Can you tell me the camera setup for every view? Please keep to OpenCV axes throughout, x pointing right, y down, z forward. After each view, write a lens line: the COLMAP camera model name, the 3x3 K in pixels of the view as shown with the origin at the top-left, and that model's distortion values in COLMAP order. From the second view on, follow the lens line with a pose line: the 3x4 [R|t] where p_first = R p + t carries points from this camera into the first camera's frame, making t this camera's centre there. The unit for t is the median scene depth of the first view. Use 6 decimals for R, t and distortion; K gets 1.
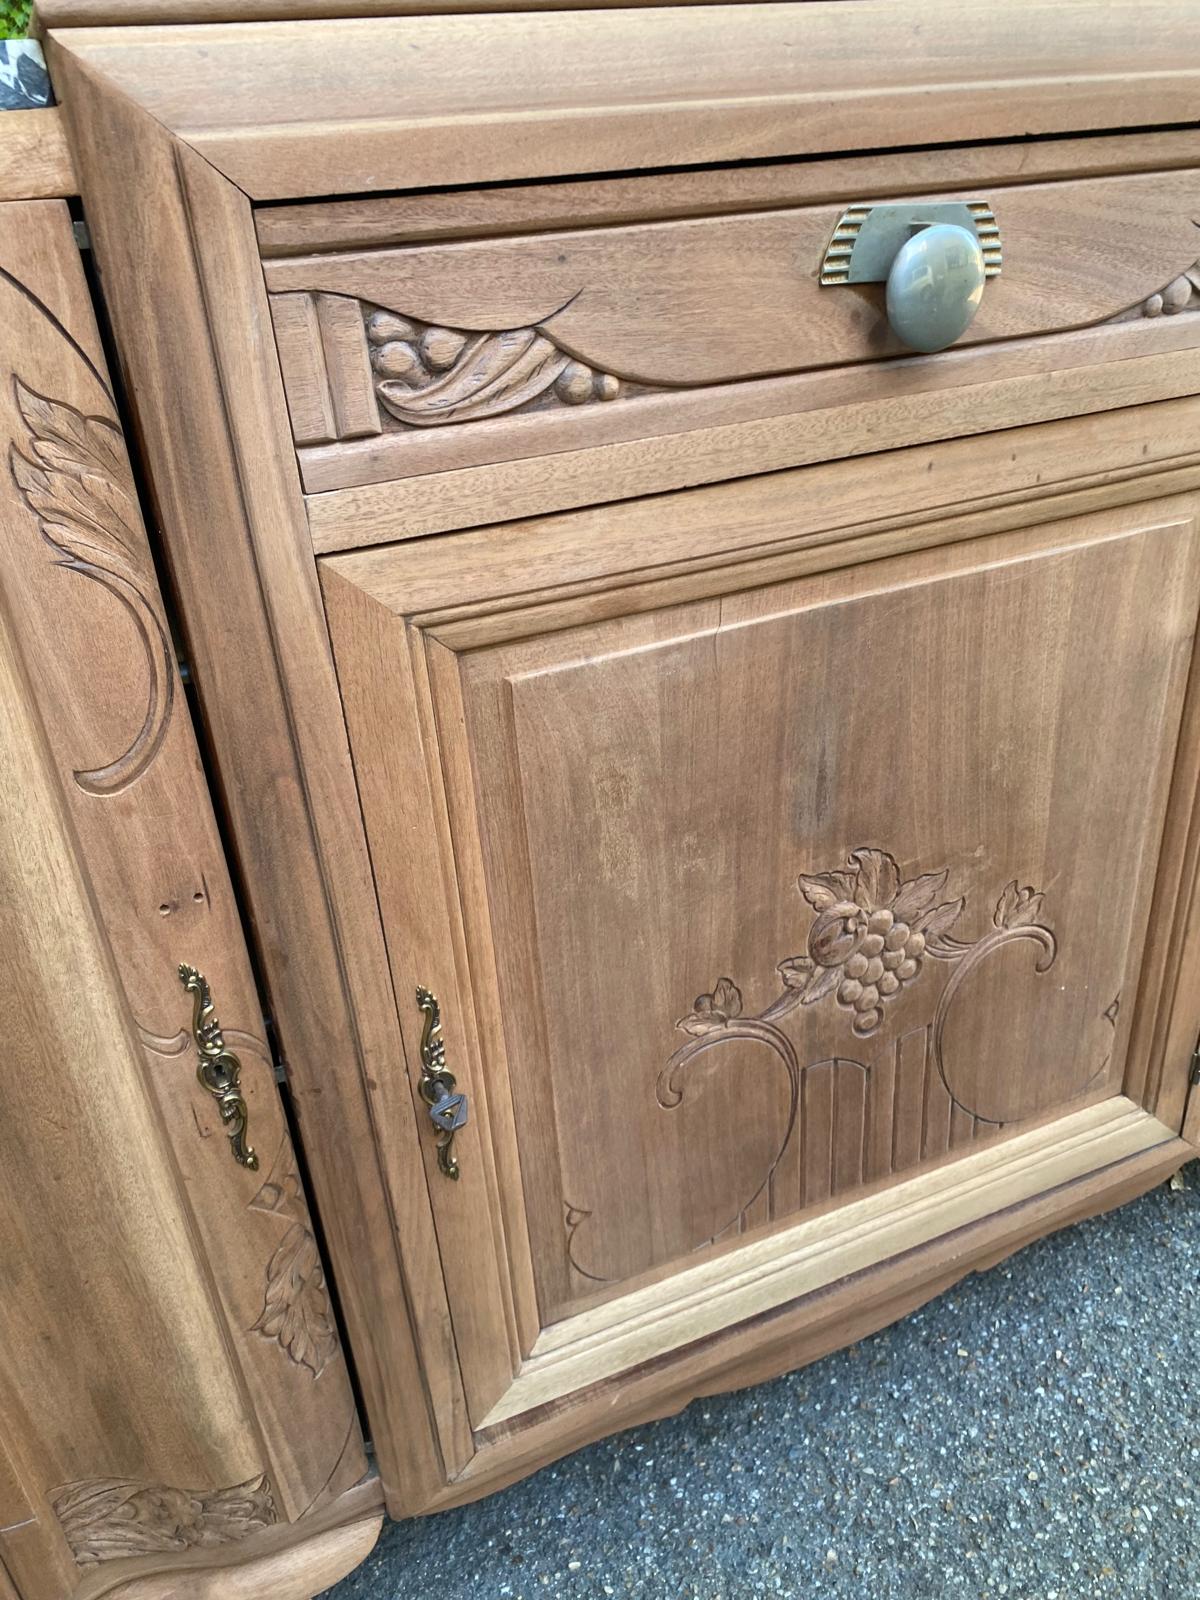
lens RADIAL K [[1215.4, 0, 588.8], [0, 1215.4, 798.2], [0, 0, 1]] dist [0.026422, -0.043572]
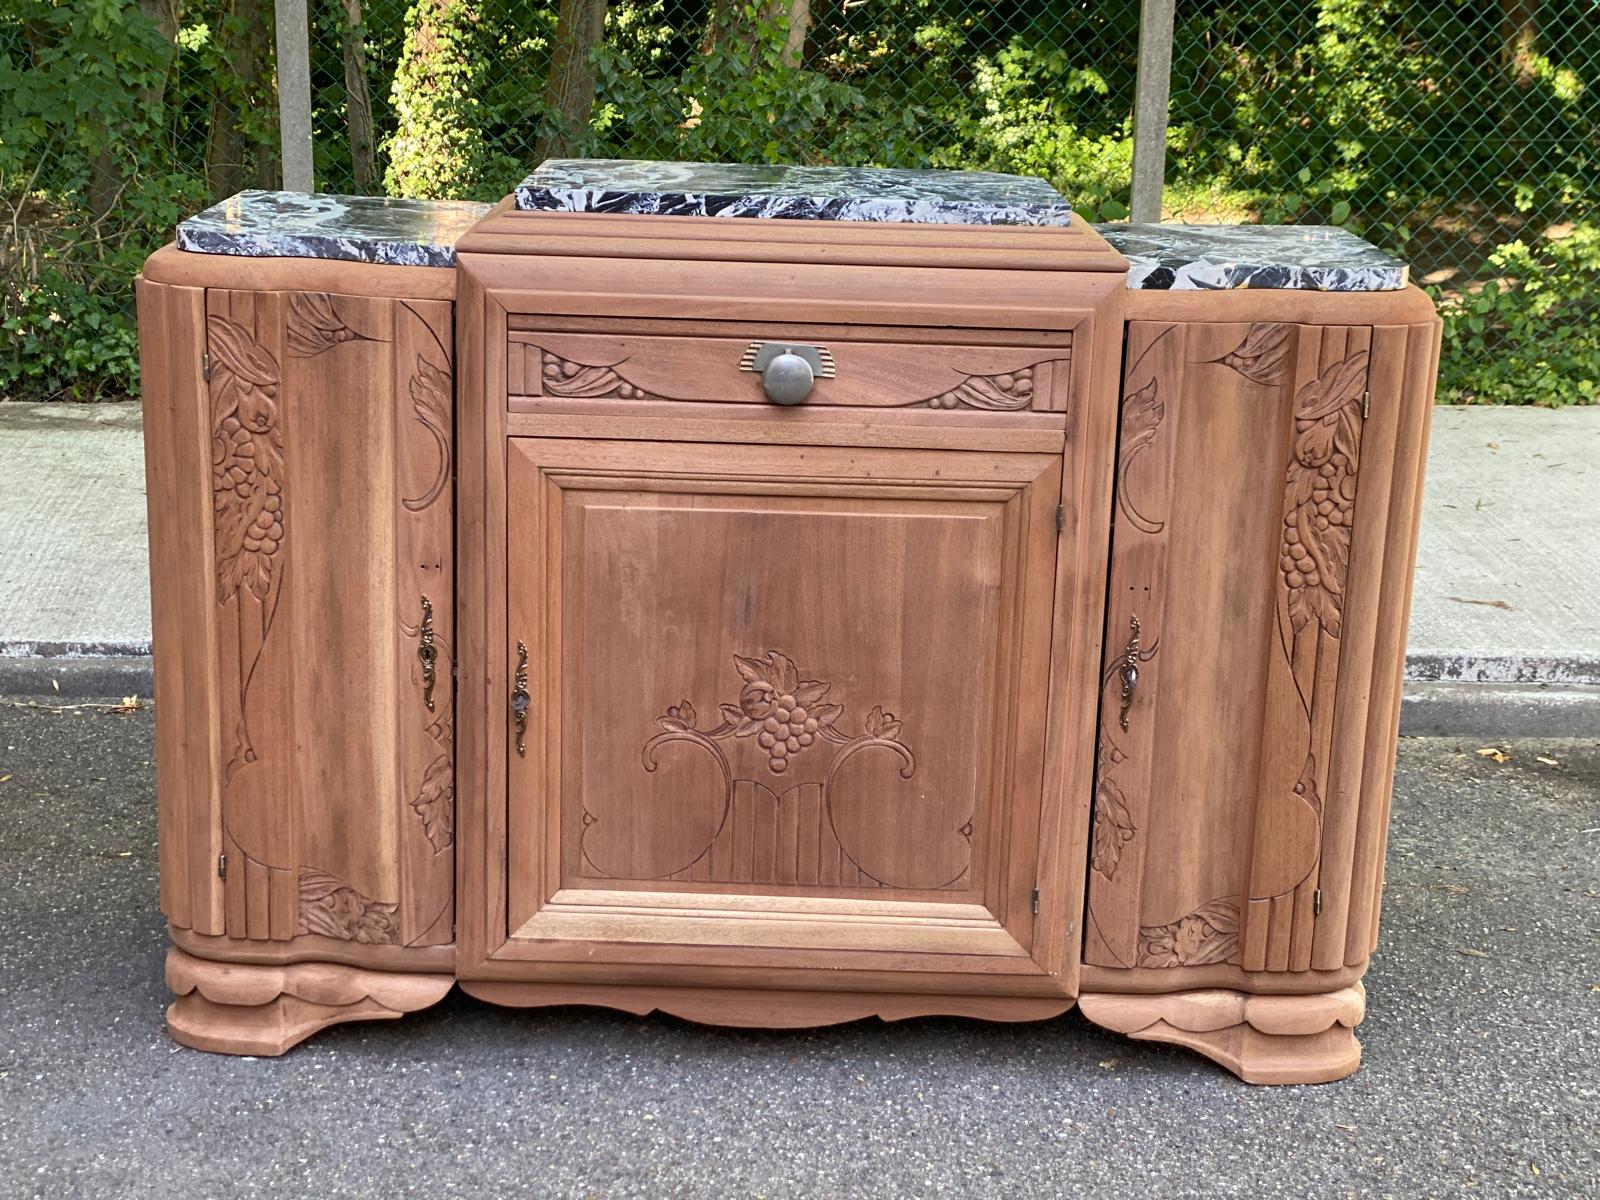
lens RADIAL K [[2397.9, 0, 758.5], [0, 2397.9, 595.4], [0, 0, 1]] dist [0.132487, -0.128697]
pose [[0.905611, 0.208408, -0.369371, 1.787279], [-0.276011, 0.950873, -0.140209, 0.556859], [0.322004, 0.228926, 0.918644, -2.770417]]
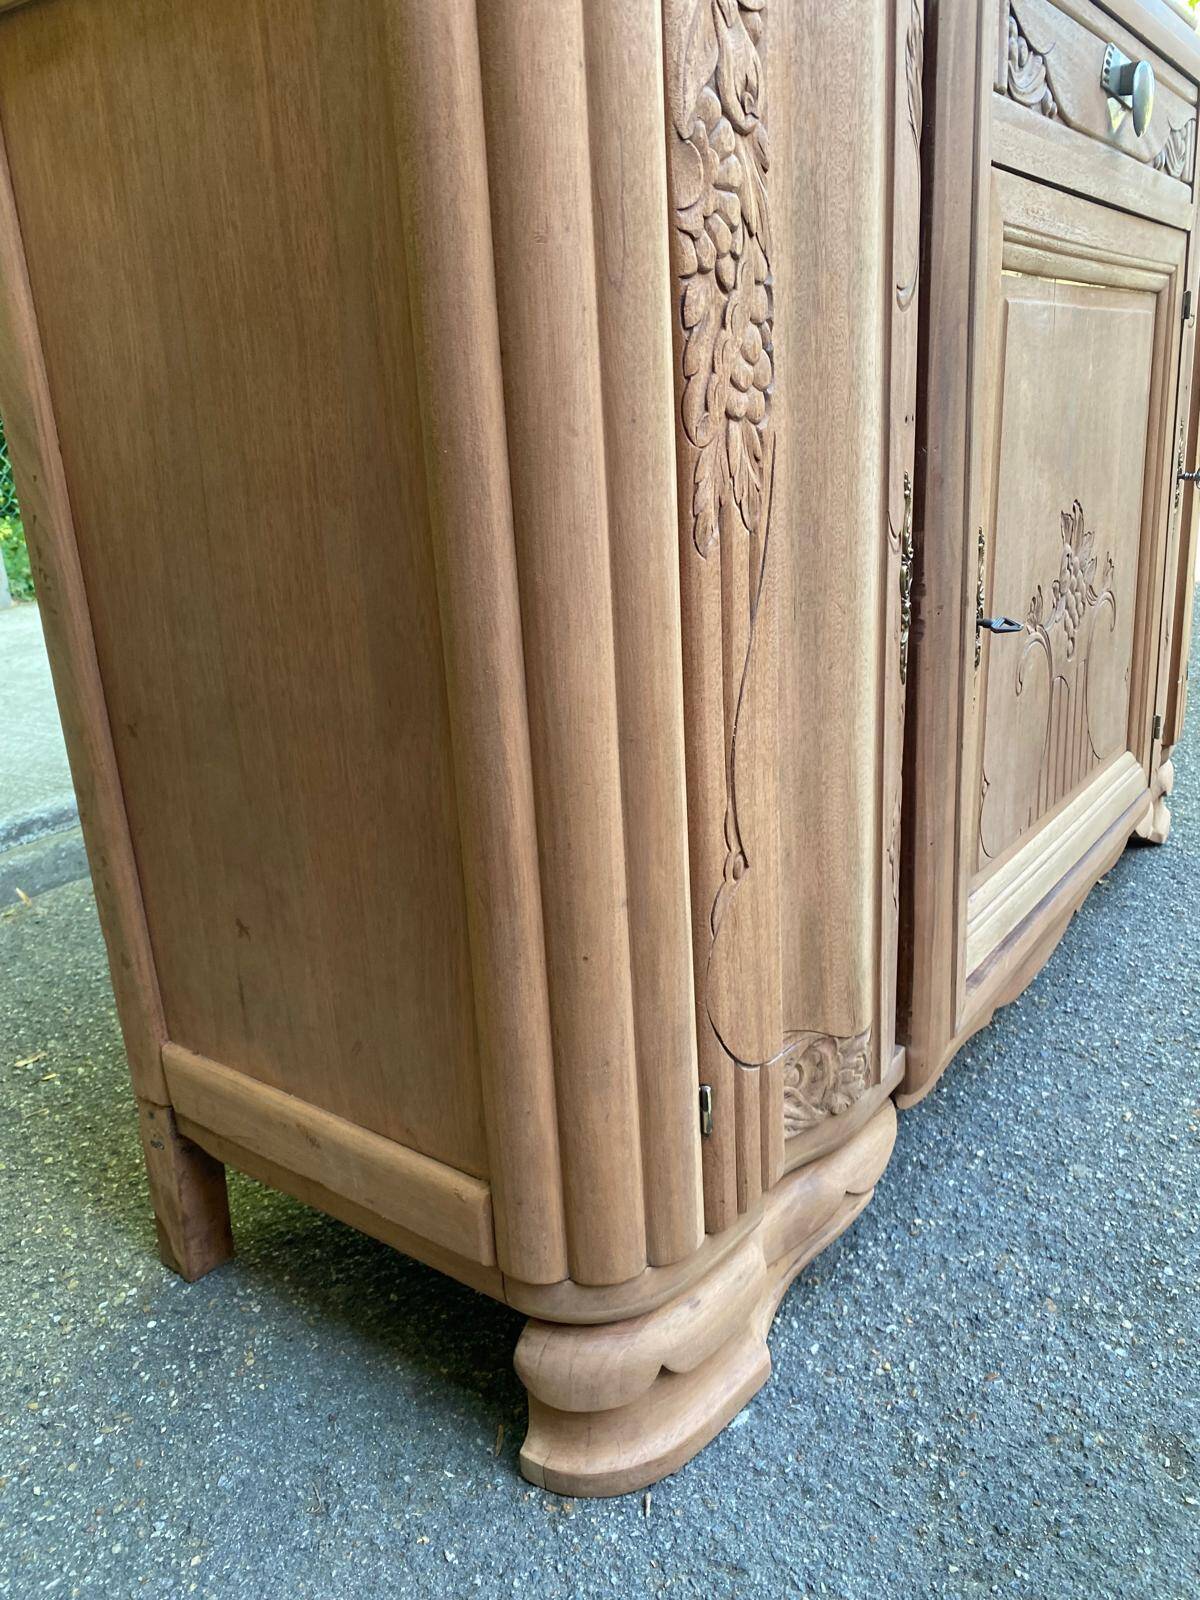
lens RADIAL K [[1221.1, 0, 586.5], [0, 1221.1, 782.2], [0, 0, 1]] dist [0.108658, -0.283422]
pose [[0.863893, -0.125881, 0.487691, -1.225569], [0.230759, 0.959585, -0.161081, 0.548736], [-0.447704, 0.251696, 0.858027, 0.087571]]
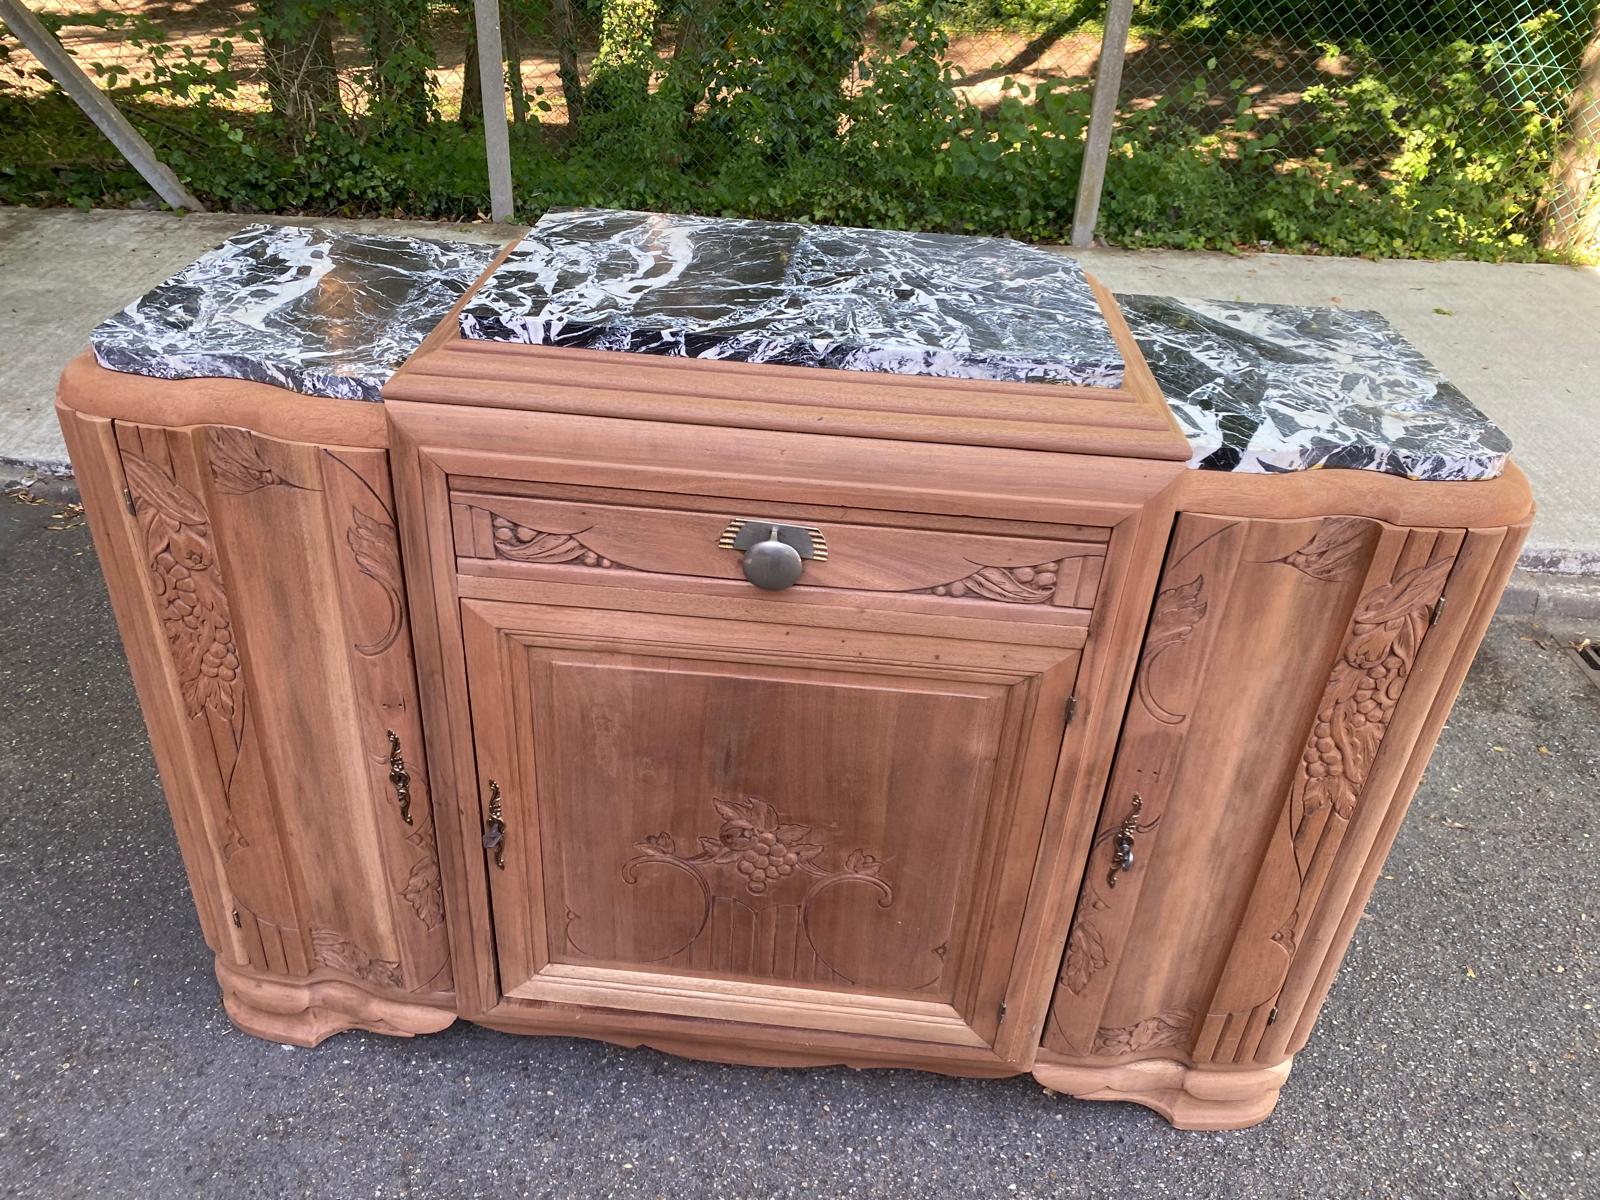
lens RADIAL K [[1221.1, 0, 772.9], [0, 1221.1, 591.7], [0, 0, 1]] dist [0.108658, -0.283422]
pose [[0.877692, 0.350385, -0.326937, 0.852715], [-0.318590, 0.936249, 0.148113, -0.603369], [0.357991, -0.025839, 0.933367, -0.771452]]
